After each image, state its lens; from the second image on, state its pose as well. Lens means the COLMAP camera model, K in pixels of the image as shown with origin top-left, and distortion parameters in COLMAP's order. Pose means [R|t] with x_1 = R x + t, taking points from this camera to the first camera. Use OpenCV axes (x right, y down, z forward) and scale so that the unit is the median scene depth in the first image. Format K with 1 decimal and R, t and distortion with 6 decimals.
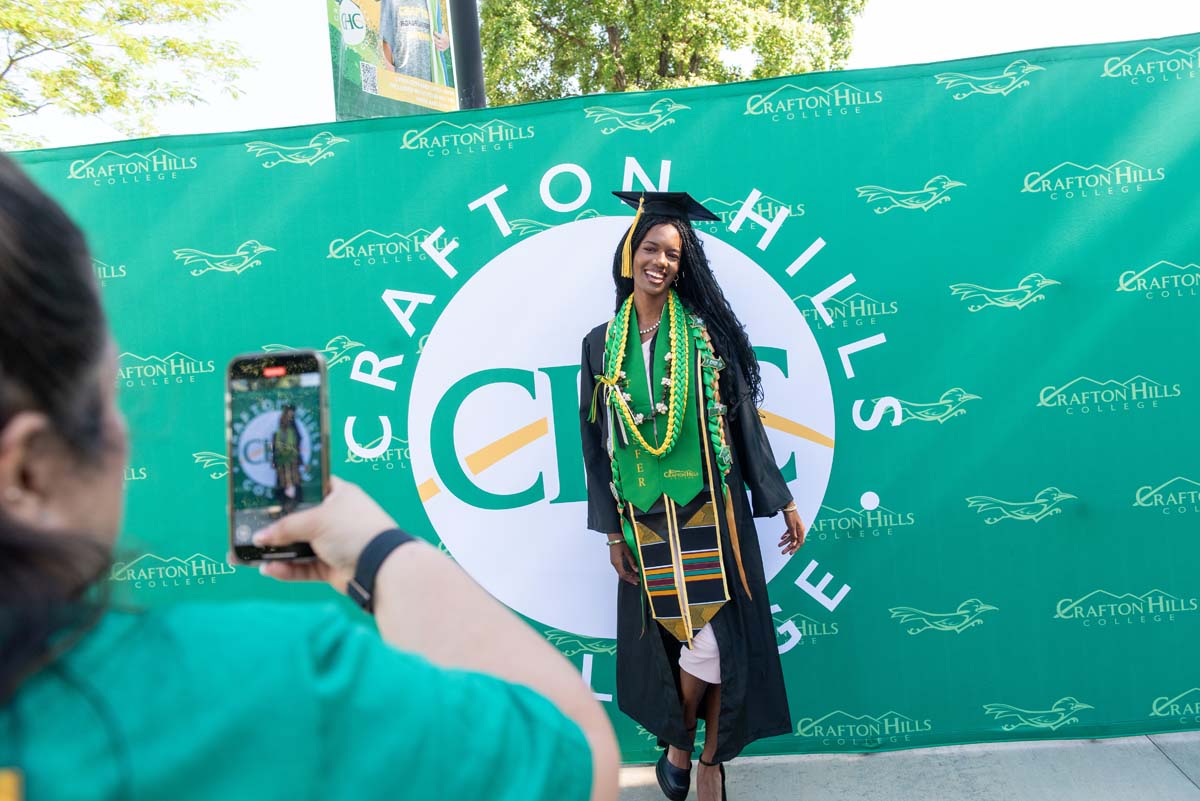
lens RADIAL K [[1049.6, 0, 598.8], [0, 1049.6, 389.6], [0, 0, 1]] dist [-0.025939, 0.025684]
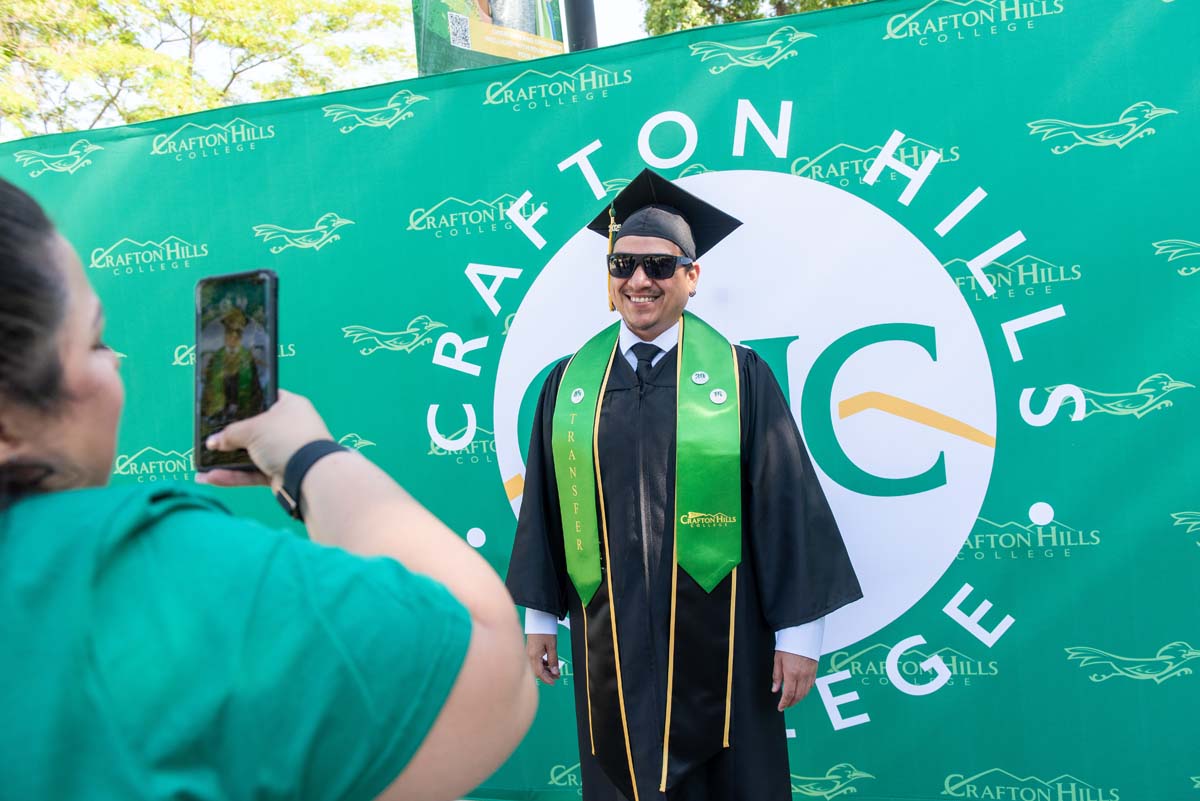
lens RADIAL K [[990.0, 0, 589.6], [0, 990.0, 397.1], [0, 0, 1]] dist [-0.006962, -0.010436]
pose [[0.982425, 0.003677, -0.186622, 0.057232], [0.001898, 0.999557, 0.029685, -0.006193], [0.186648, -0.029518, 0.981983, 0.186186]]
